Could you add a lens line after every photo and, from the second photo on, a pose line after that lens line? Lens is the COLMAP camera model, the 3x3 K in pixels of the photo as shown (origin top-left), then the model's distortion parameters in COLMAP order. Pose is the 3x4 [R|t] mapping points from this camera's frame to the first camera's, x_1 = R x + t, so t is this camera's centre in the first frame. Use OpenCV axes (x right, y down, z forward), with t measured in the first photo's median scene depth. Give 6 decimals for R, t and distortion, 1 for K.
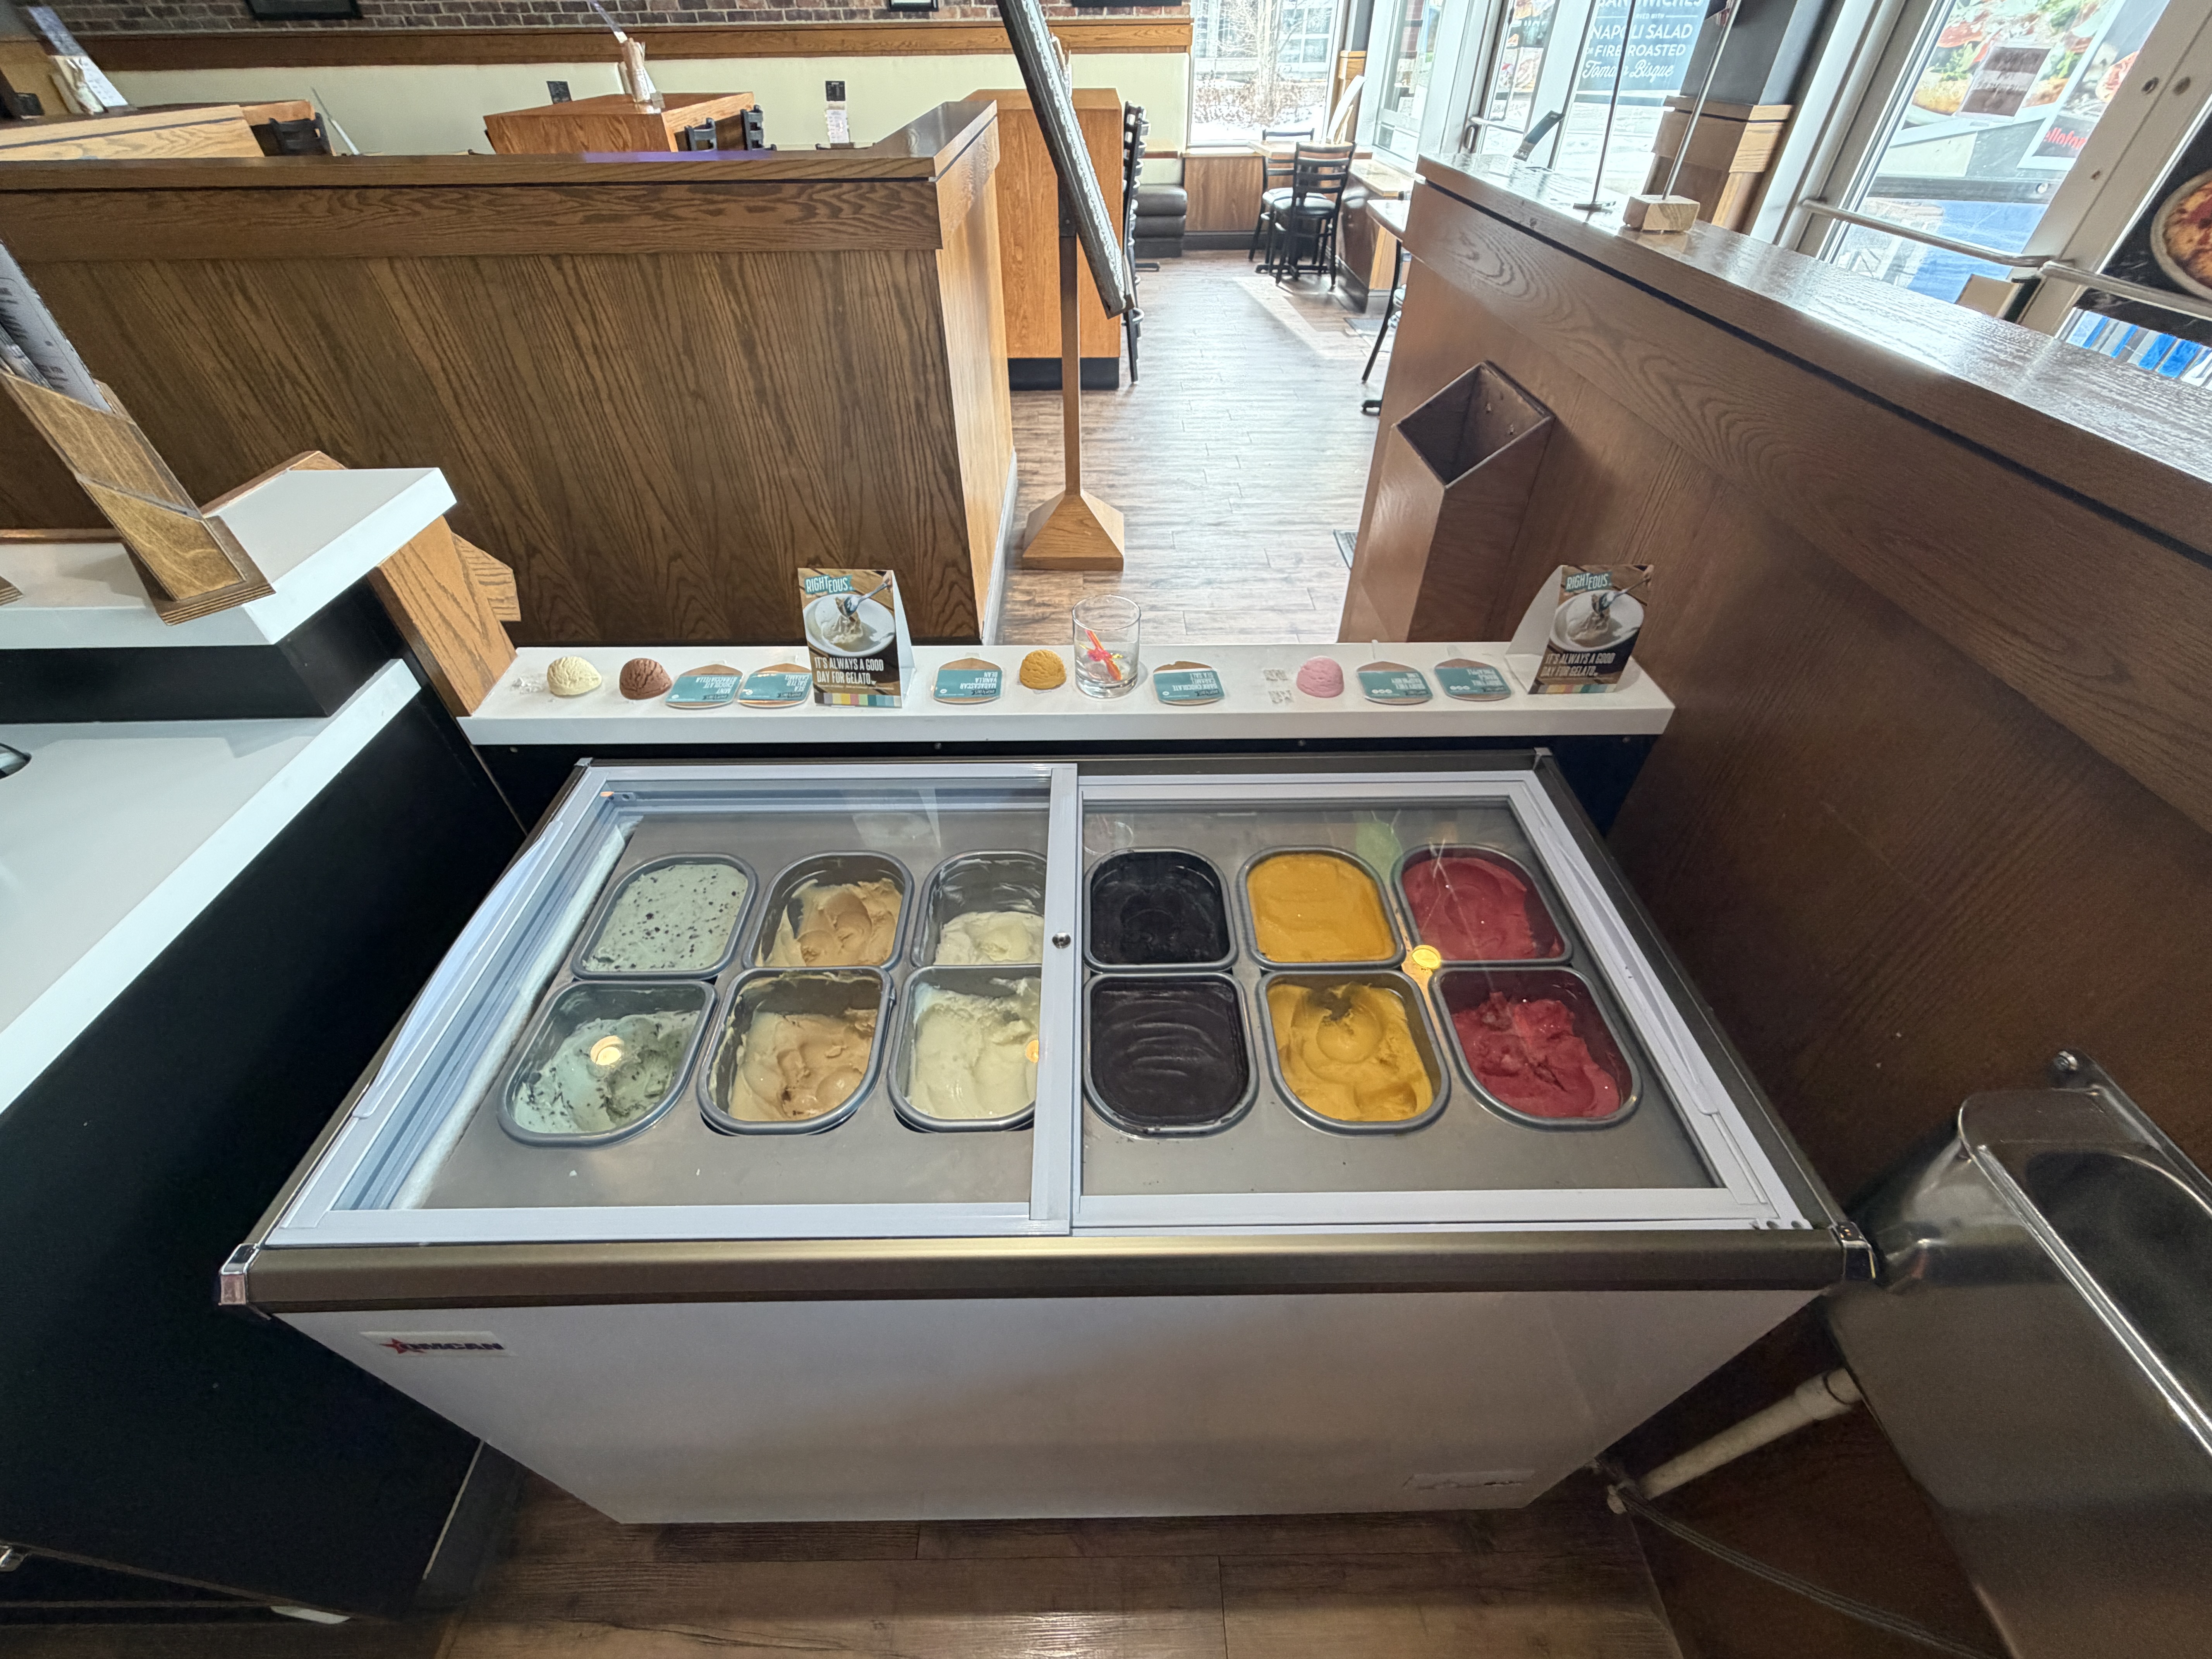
lens RADIAL K [[882.7, 0, 1103.4], [0, 882.7, 830.8], [0, 0, 1]] dist [0.000593, -0.000368]
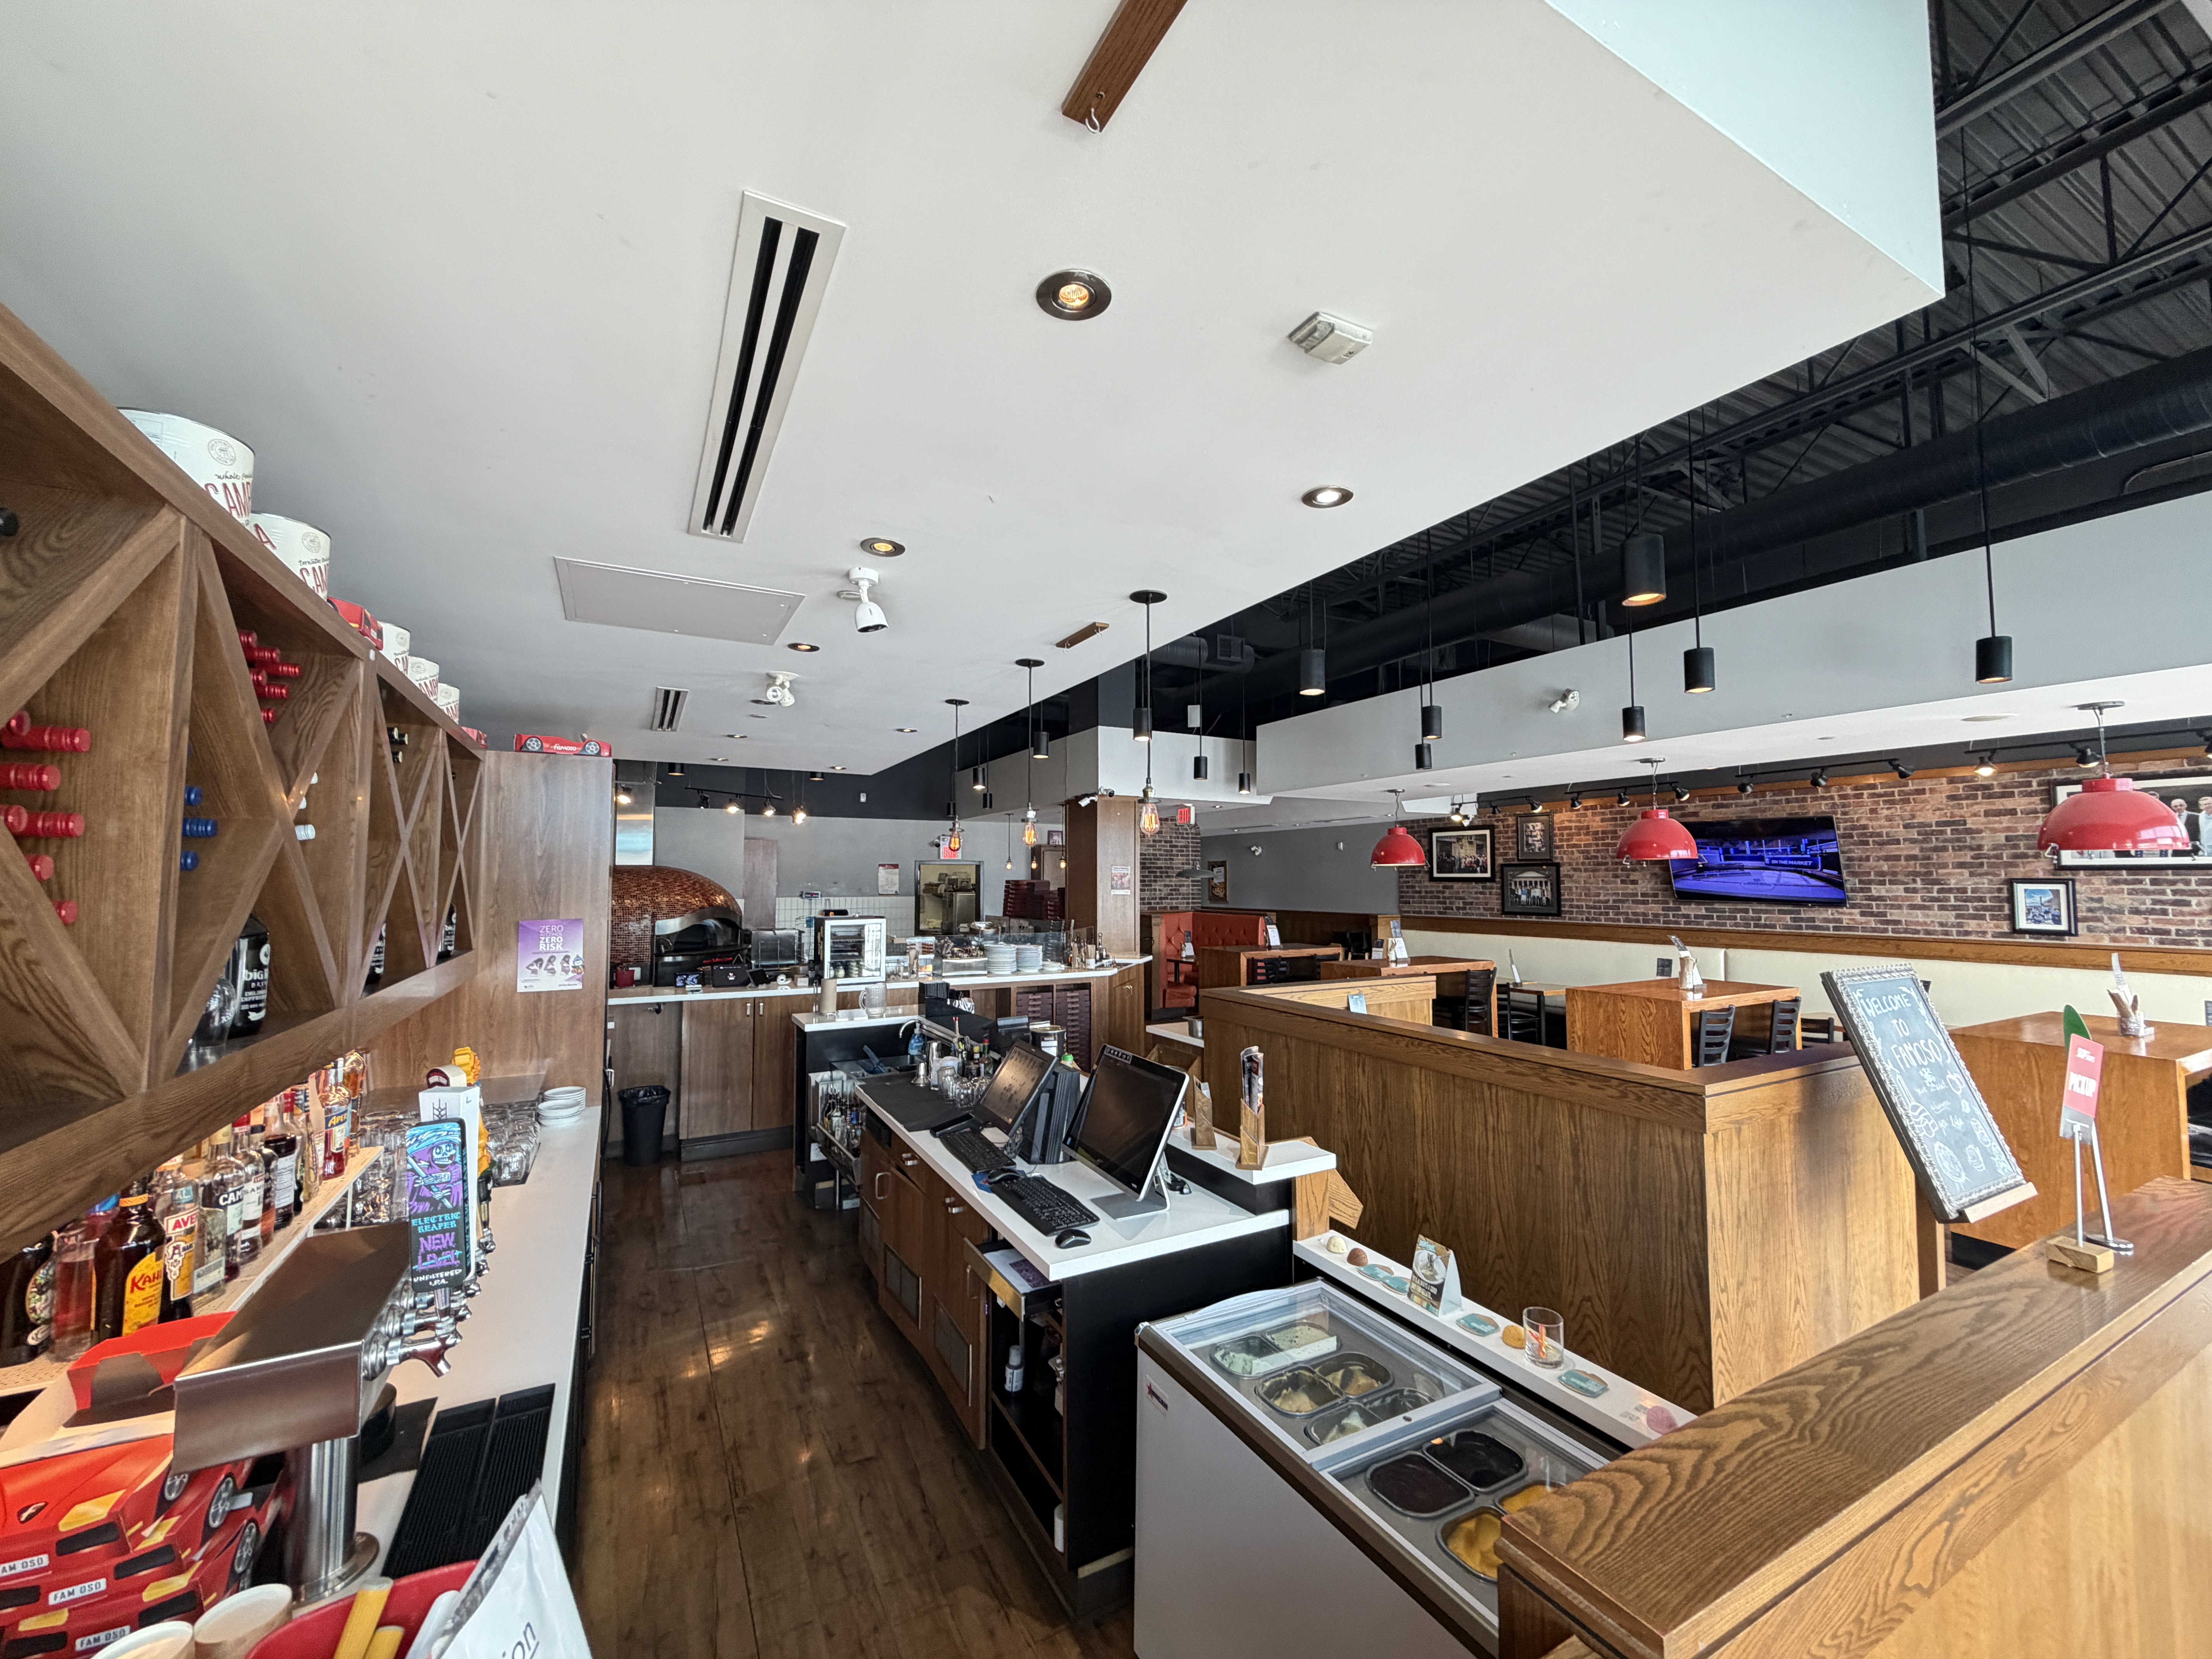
lens RADIAL K [[882.7, 0, 1102.2], [0, 882.7, 827.3], [0, 0, 1]] dist [0.000593, -0.000368]
pose [[0.465557, -0.042771, -0.883984, 0.704113], [-0.604253, 0.714429, -0.352802, 0.135736], [0.646633, 0.698400, 0.306763, -0.519218]]
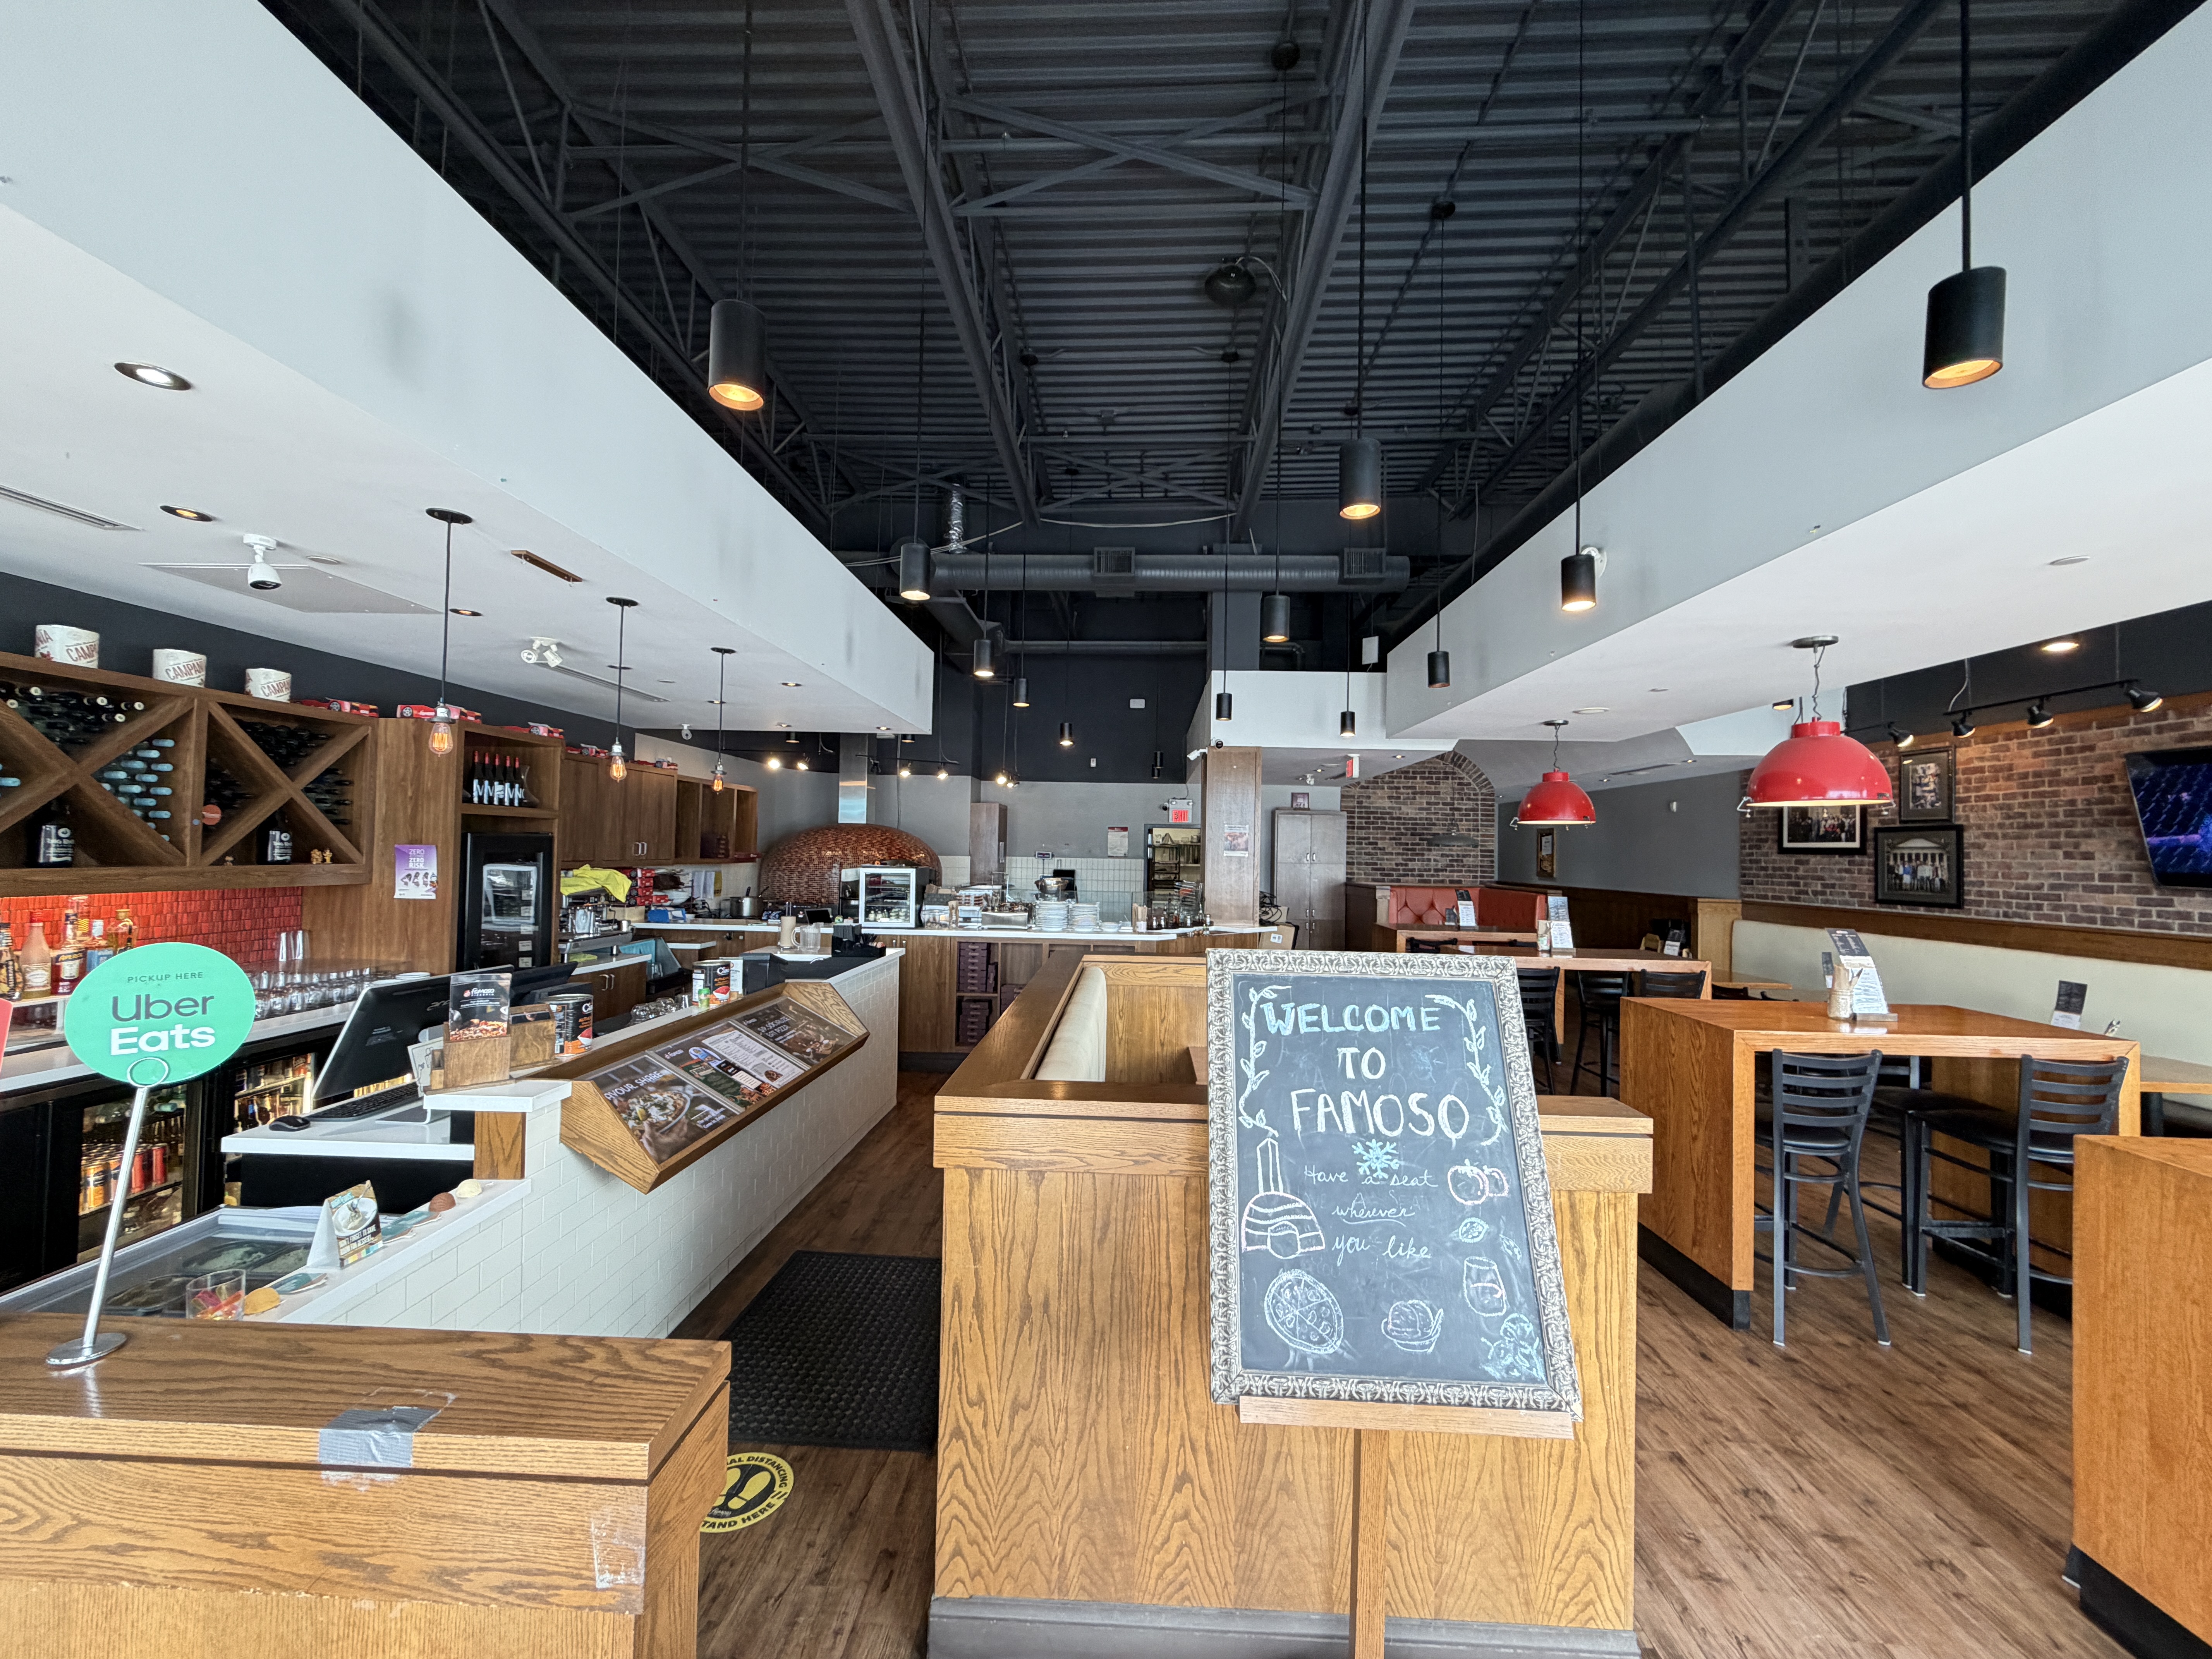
lens RADIAL K [[882.7, 0, 1101.0], [0, 882.7, 829.4], [0, 0, 1]] dist [0.000593, -0.000368]
pose [[-0.055686, -0.015000, -0.998336, 0.850610], [-0.691910, 0.721450, 0.027754, -1.107411], [0.719833, 0.692304, -0.050553, 0.915323]]
